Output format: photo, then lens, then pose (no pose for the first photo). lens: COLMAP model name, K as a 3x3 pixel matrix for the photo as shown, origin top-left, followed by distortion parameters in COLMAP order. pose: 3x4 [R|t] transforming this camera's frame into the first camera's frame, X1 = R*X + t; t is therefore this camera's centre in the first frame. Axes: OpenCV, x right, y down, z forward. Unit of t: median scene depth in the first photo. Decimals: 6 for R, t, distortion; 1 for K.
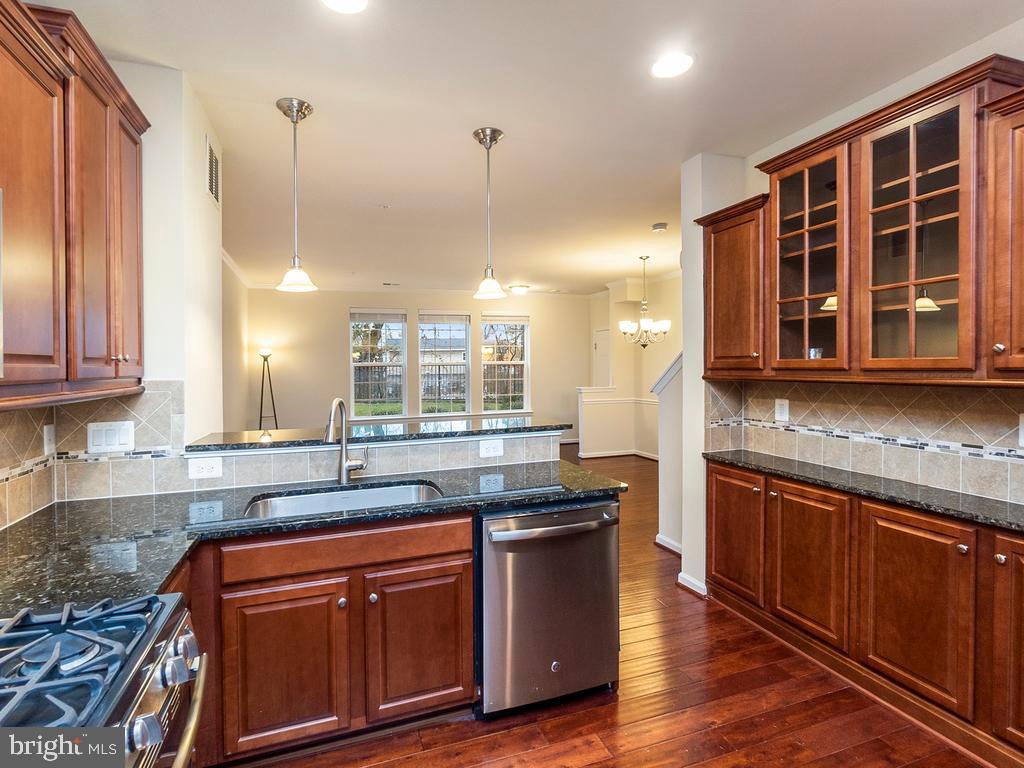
lens RADIAL K [[526.3, 0, 496.6], [0, 526.3, 370.6], [0, 0, 1]] dist [0.024027, 0.000148]
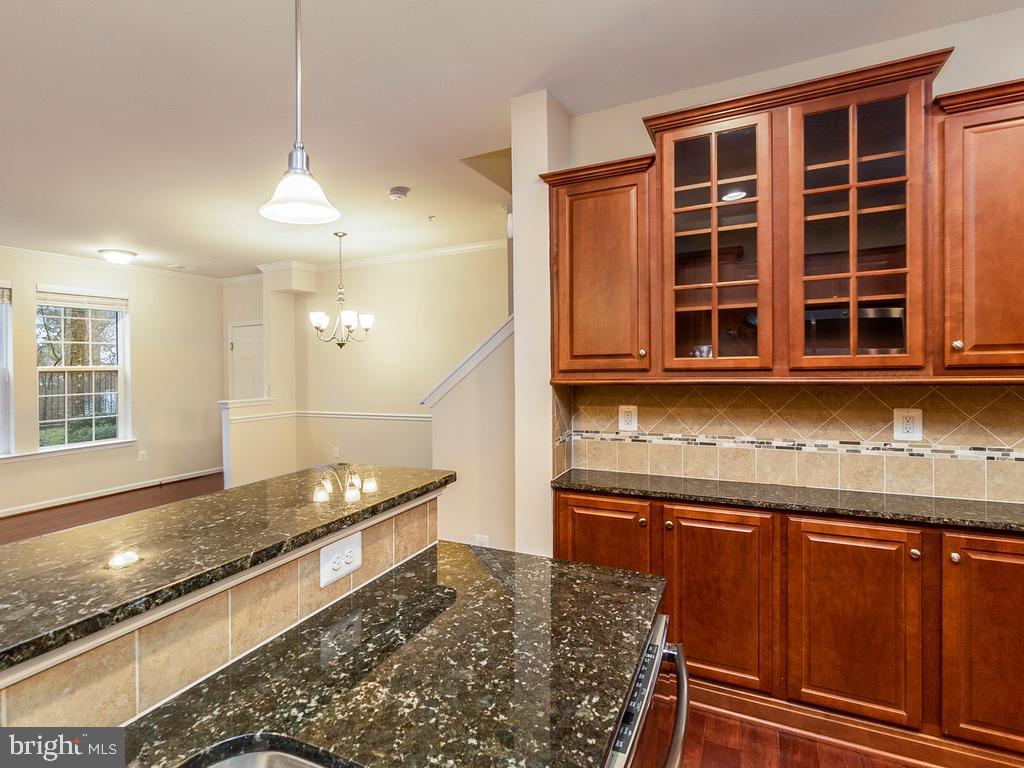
lens RADIAL K [[521.7, 0, 524.6], [0, 521.7, 367.3], [0, 0, 1]] dist [0.003743, 0.000574]
pose [[0.702375, -0.002465, 0.711802, -0.229803], [0.014787, 0.999829, -0.011129, -0.001483], [-0.711653, 0.018342, 0.702292, 0.657697]]
